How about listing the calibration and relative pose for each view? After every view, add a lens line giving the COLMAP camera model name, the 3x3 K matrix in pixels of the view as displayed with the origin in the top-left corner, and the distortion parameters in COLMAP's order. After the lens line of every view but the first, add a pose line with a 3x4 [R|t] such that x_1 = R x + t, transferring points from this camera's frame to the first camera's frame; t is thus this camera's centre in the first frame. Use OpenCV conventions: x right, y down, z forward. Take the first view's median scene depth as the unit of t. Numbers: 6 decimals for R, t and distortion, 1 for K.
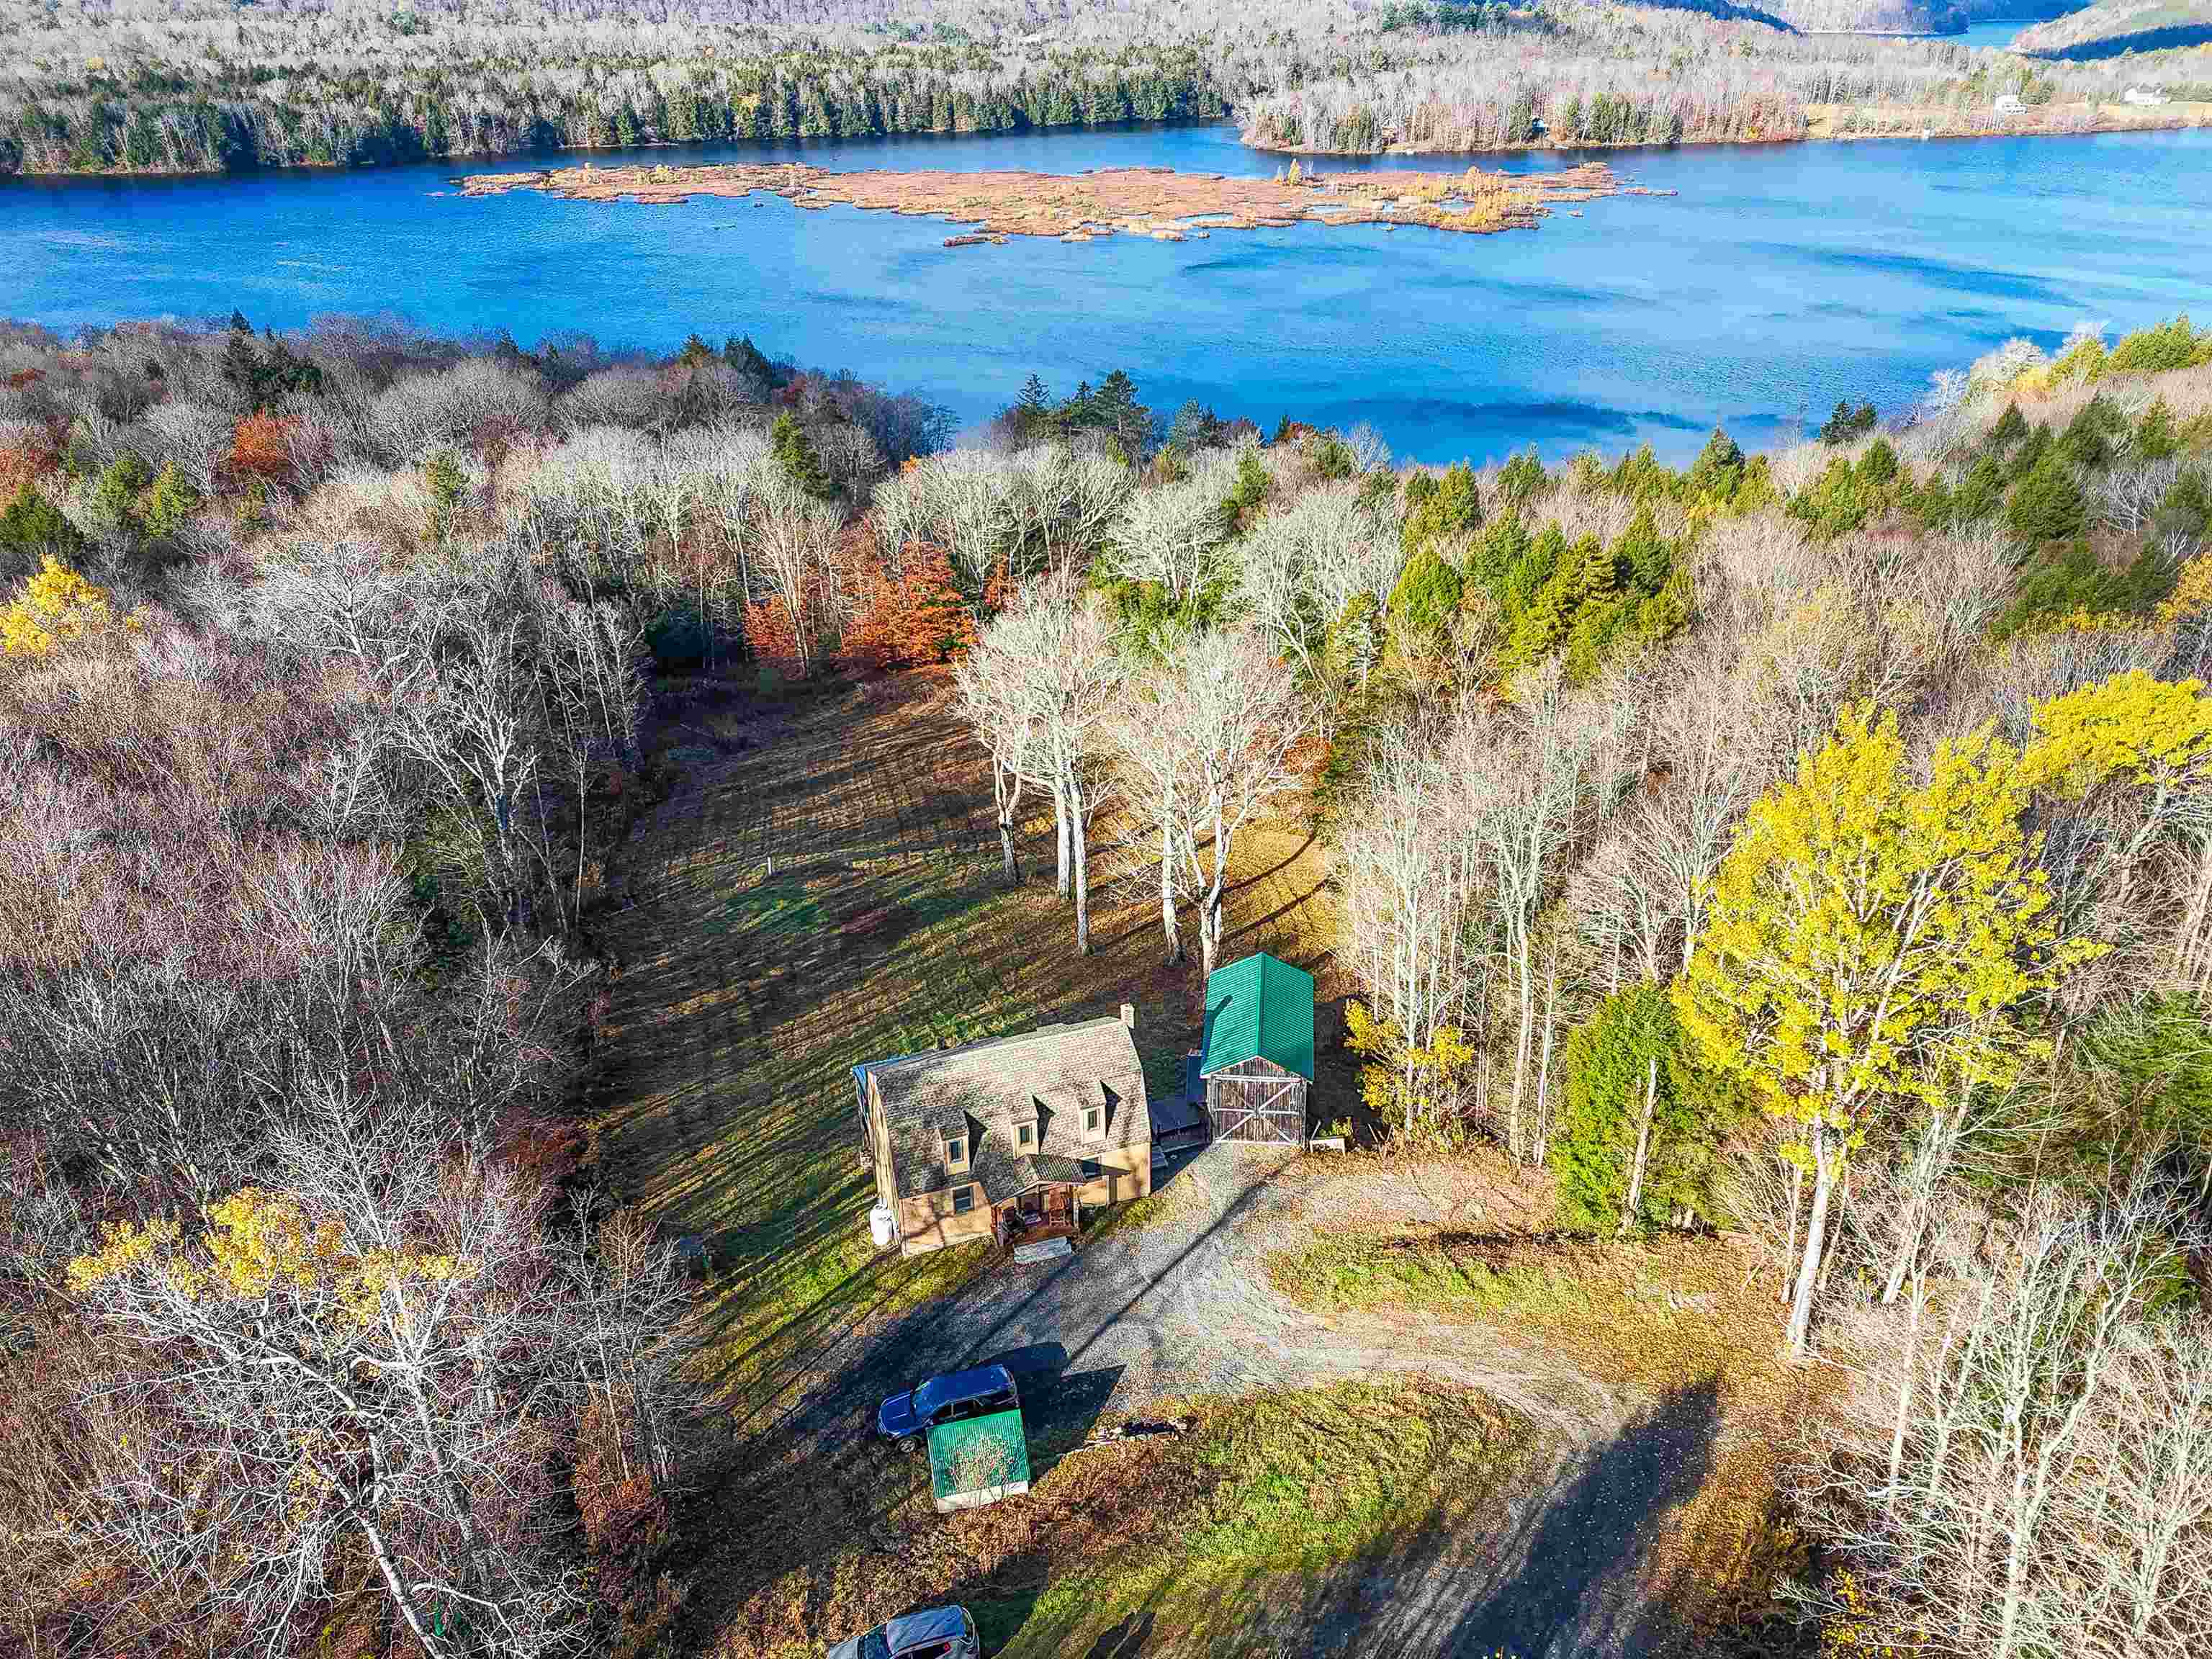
lens RADIAL K [[1588.2, 0, 1169.1], [0, 1588.2, 903.1], [0, 0, 1]] dist [0.037733, -0.027297]
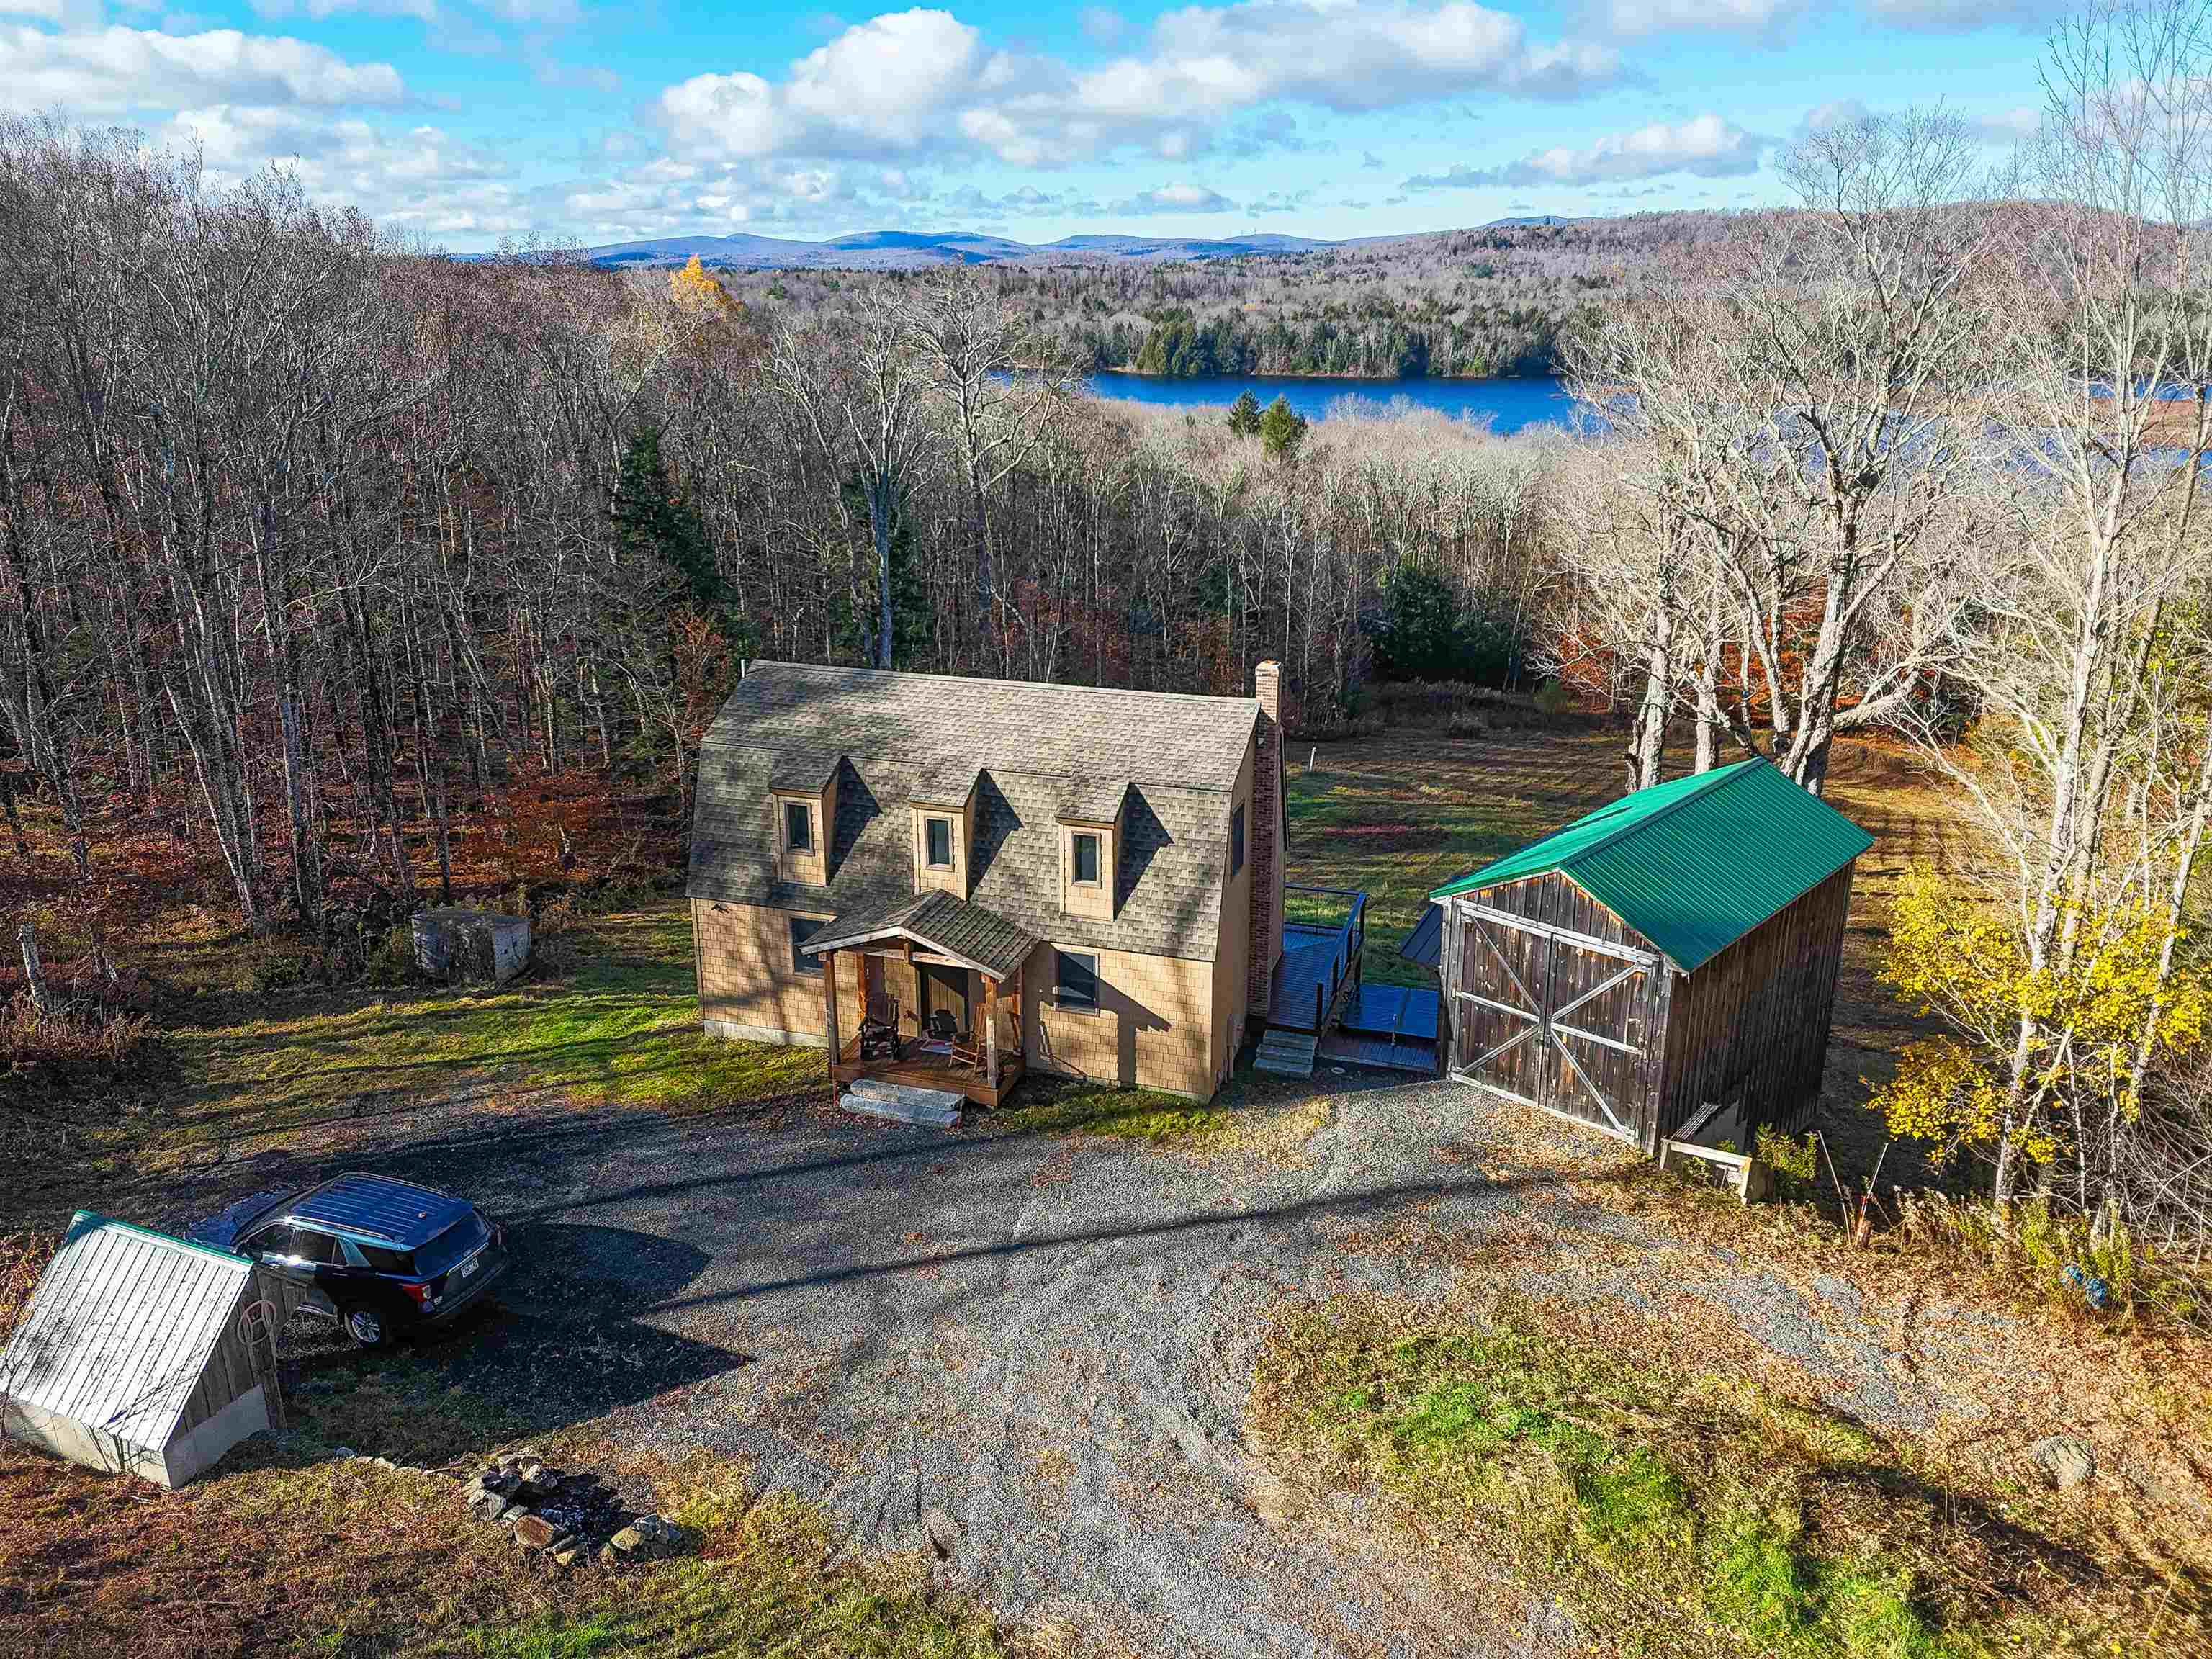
lens RADIAL K [[1588.2, 0, 1120.9], [0, 1588.2, 813.7], [0, 0, 1]] dist [0.037733, -0.027297]
pose [[0.787100, 0.195387, -0.585062, 0.195400], [-0.293705, 0.952795, -0.076934, 0.142253], [0.542413, 0.232390, 0.807331, 0.595113]]
